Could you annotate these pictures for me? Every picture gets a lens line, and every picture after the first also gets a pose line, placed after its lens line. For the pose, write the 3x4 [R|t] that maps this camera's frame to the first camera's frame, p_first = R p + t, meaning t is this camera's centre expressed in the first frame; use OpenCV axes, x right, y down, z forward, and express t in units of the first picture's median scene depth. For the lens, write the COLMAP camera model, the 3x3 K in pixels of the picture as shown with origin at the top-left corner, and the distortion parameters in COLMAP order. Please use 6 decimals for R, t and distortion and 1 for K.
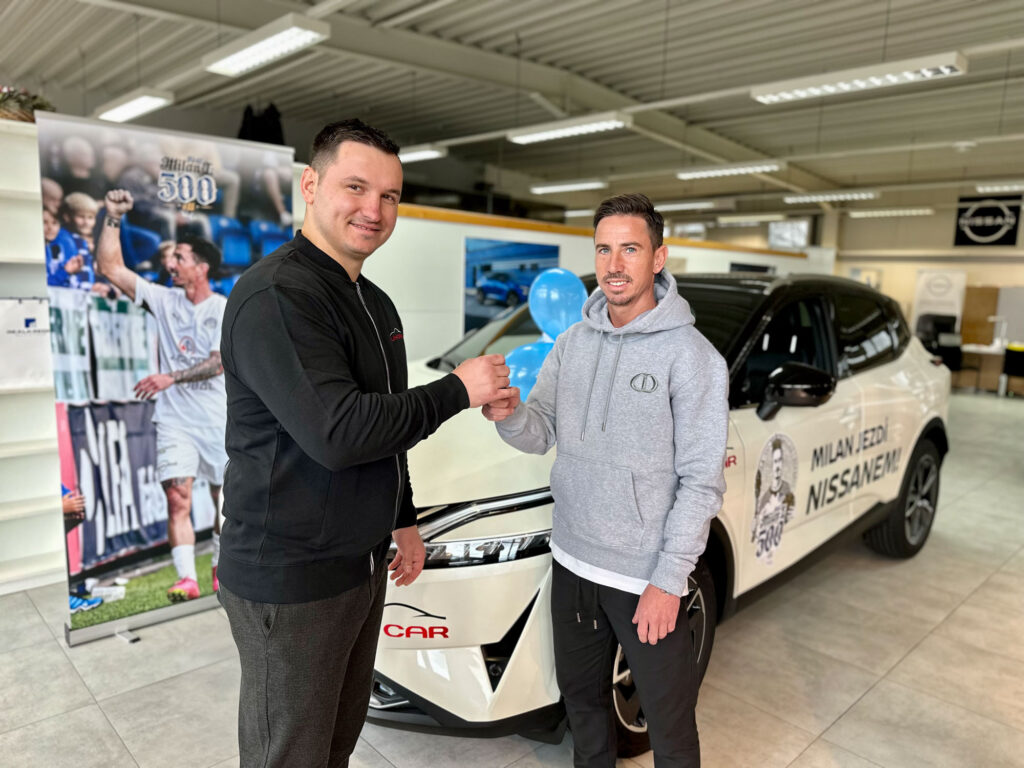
lens RADIAL K [[746.8, 0, 512.4], [0, 746.8, 387.6], [0, 0, 1]] dist [0.077522, -0.095977]
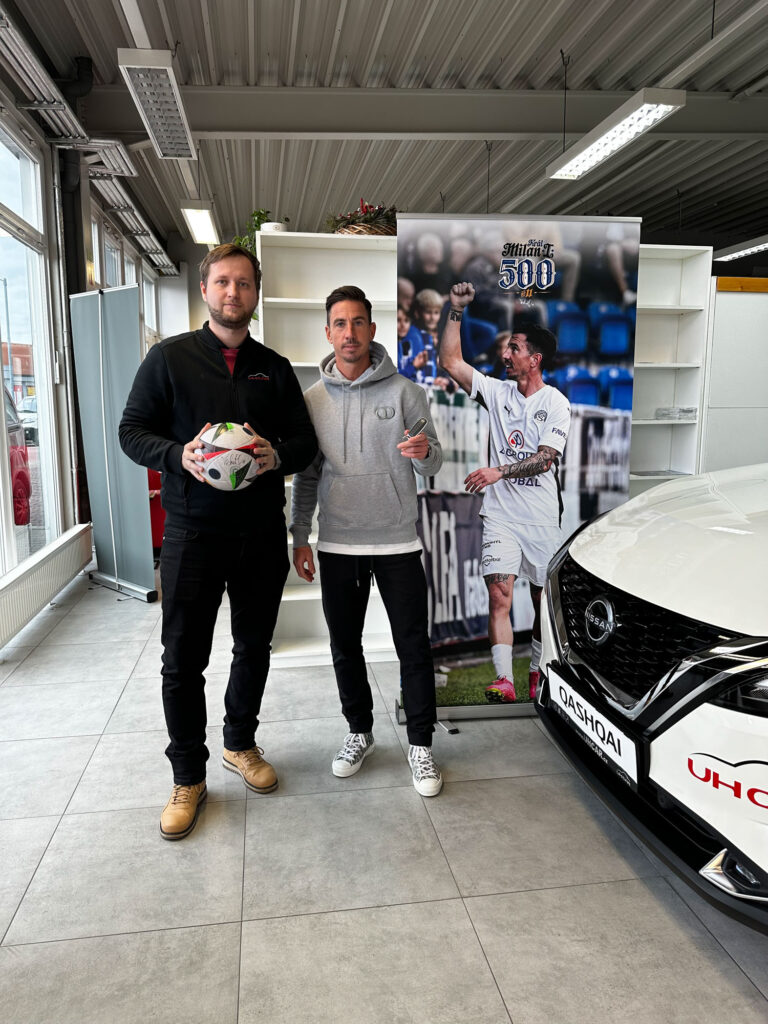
lens RADIAL K [[746.8, 0, 363.7], [0, 746.8, 511.6], [0, 0, 1]] dist [0.077522, -0.095977]
pose [[0.821911, 0.048524, -0.567545, -0.042810], [-0.050679, 0.998643, 0.011989, 0.036410], [0.567357, 0.018908, 0.823255, 0.102426]]
